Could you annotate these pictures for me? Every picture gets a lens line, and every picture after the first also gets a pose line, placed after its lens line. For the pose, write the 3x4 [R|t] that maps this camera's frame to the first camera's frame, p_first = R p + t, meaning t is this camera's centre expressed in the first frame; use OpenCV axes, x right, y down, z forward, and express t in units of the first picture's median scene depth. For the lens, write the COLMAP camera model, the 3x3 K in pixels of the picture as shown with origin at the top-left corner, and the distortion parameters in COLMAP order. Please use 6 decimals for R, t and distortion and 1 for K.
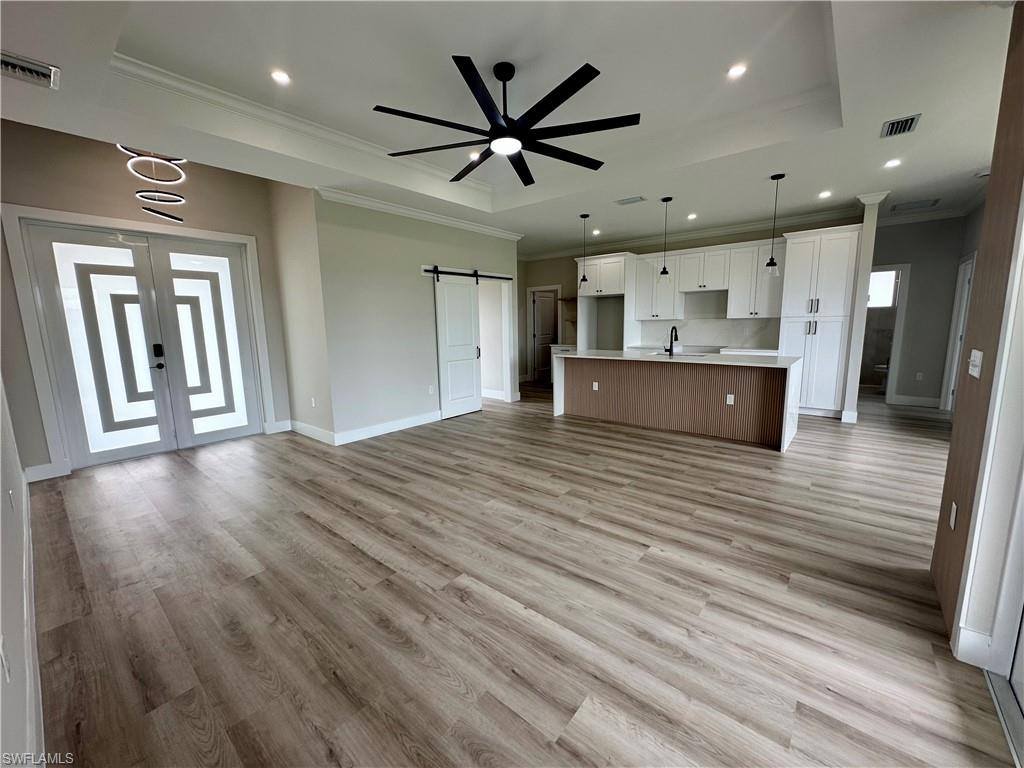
lens RADIAL K [[407.8, 0, 512.0], [0, 407.8, 384.0], [0, 0, 1]] dist [-0.001528, 0.000184]
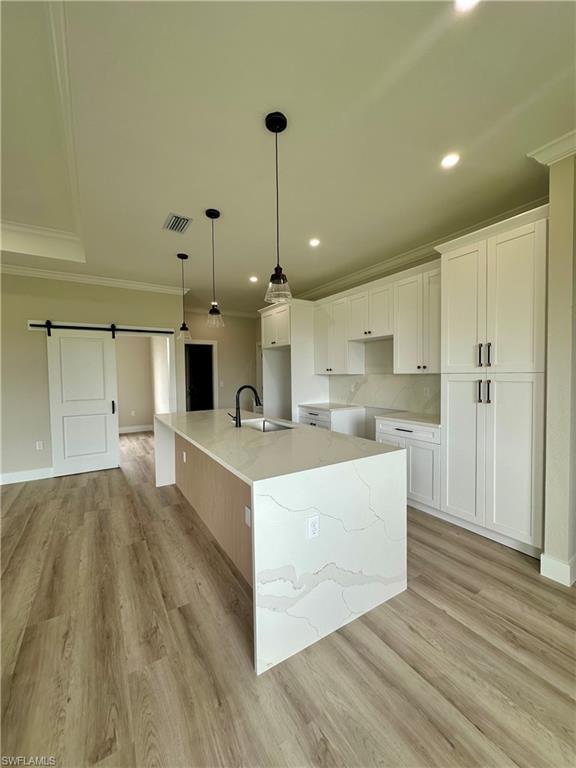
lens RADIAL K [[305.8, 0, 288.0], [0, 305.8, 384.0], [0, 0, 1]] dist [-0.001528, 0.000184]
pose [[0.950285, 0.016013, -0.310970, 0.864236], [-0.050421, 0.993410, -0.102927, -0.127655], [0.307273, 0.113489, 0.944830, 0.707531]]
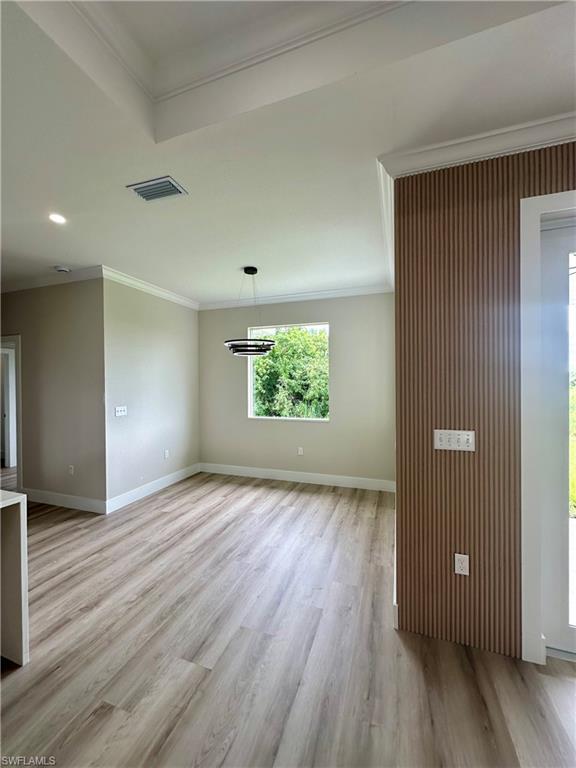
lens RADIAL K [[305.8, 0, 288.0], [0, 305.8, 384.0], [0, 0, 1]] dist [-0.001528, 0.000184]
pose [[-0.348125, 0.017566, 0.937283, 0.190643], [0.154254, 0.987269, 0.038791, -0.160272], [-0.924670, 0.158084, -0.346403, 0.832281]]
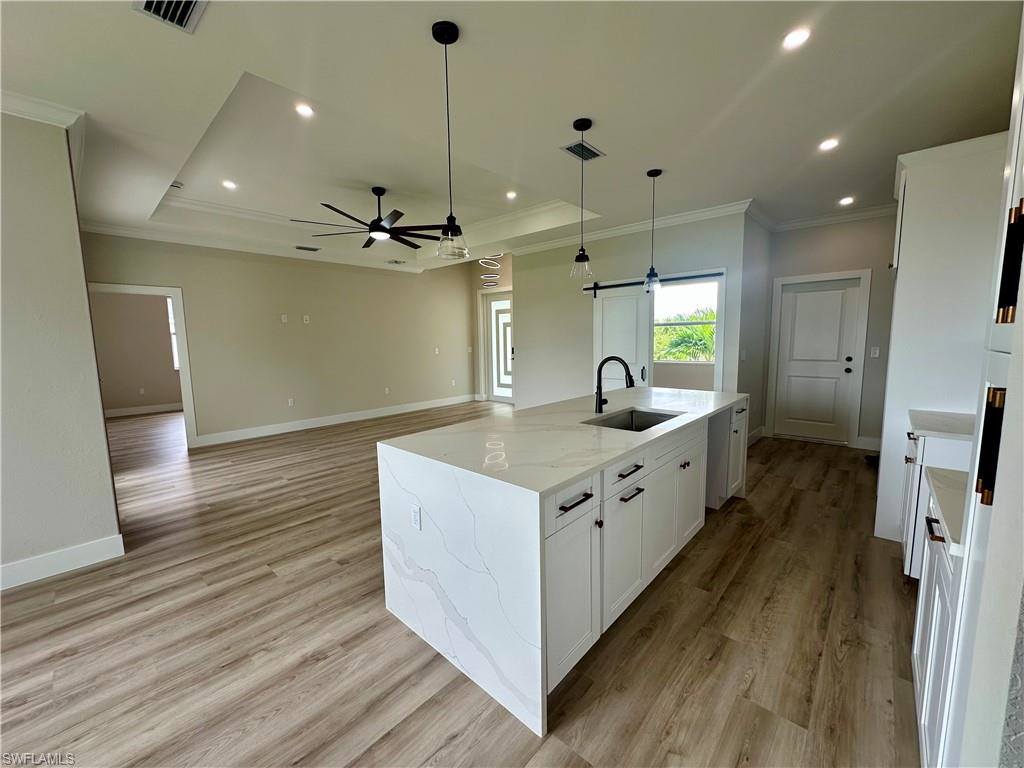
lens RADIAL K [[407.8, 0, 512.0], [0, 407.8, 384.0], [0, 0, 1]] dist [-0.001528, 0.000184]
pose [[-0.041579, 0.132569, -0.990301, 1.228906], [-0.132960, 0.981609, 0.136988, -0.219921], [0.990249, 0.137366, -0.023188, 1.222161]]
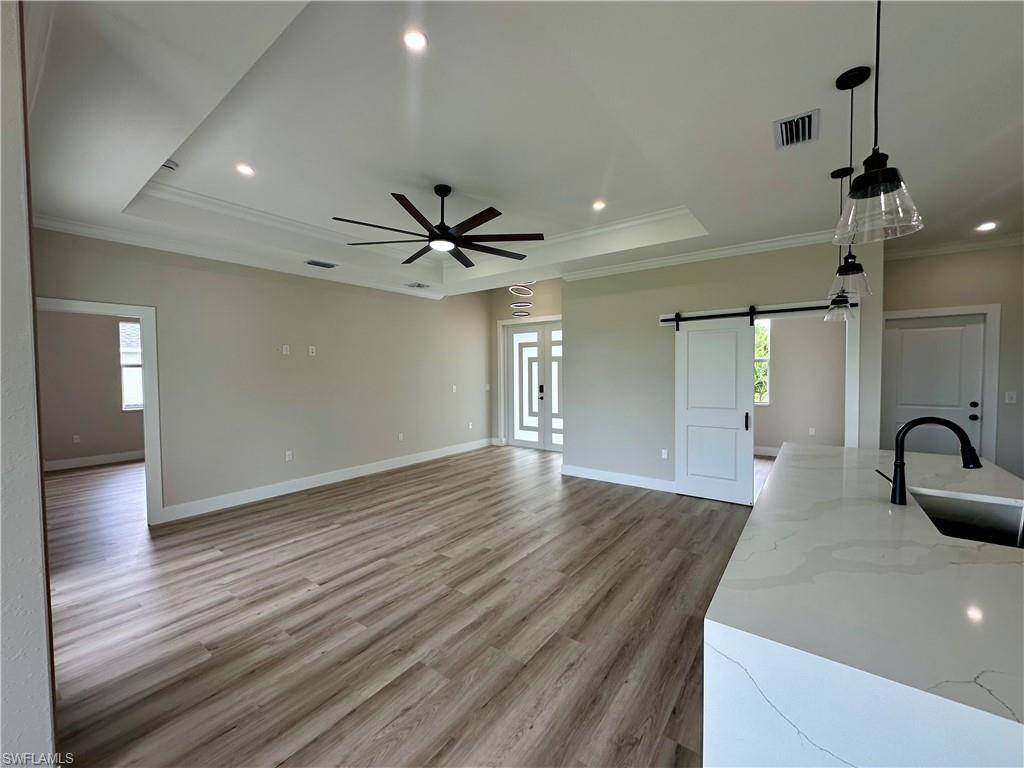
lens RADIAL K [[407.8, 0, 512.0], [0, 407.8, 384.0], [0, 0, 1]] dist [-0.001528, 0.000184]
pose [[0.052947, 0.052096, -0.997237, 0.951099], [-0.143625, 0.988653, 0.044022, -0.184400], [0.988215, 0.140897, 0.059828, 0.893161]]
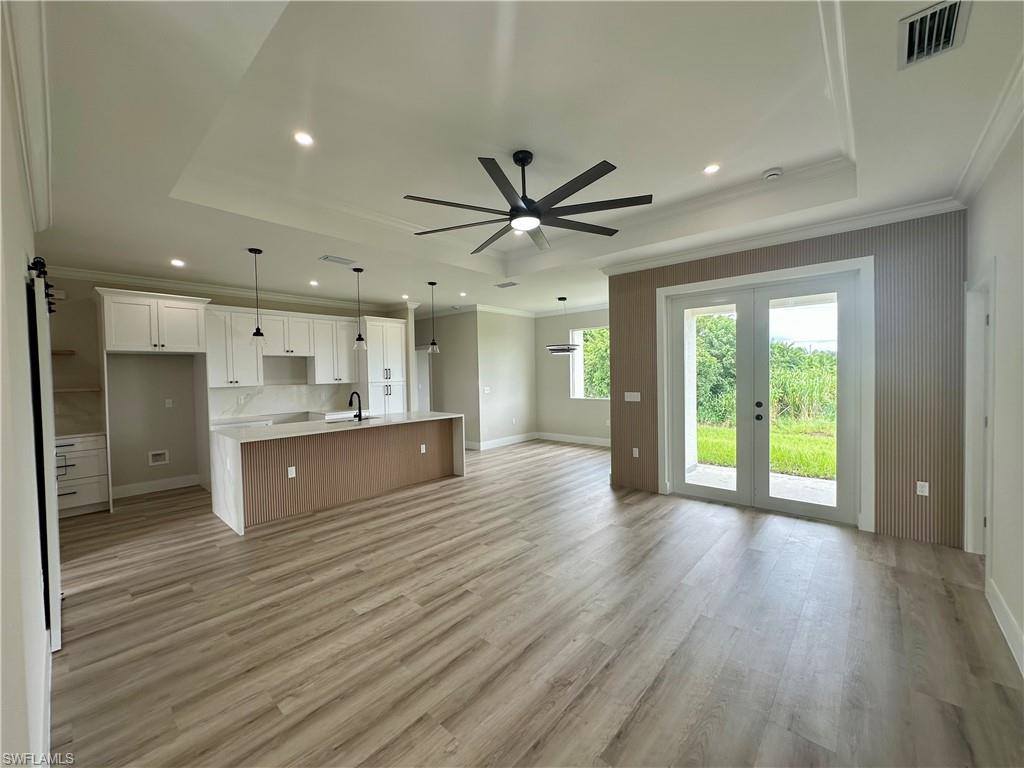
lens RADIAL K [[407.8, 0, 512.0], [0, 407.8, 384.0], [0, 0, 1]] dist [-0.001528, 0.000184]
pose [[0.031930, -0.007647, 0.999461, -0.808401], [0.168970, 0.985619, 0.002143, -0.132921], [-0.985104, 0.168811, 0.032763, 0.797946]]
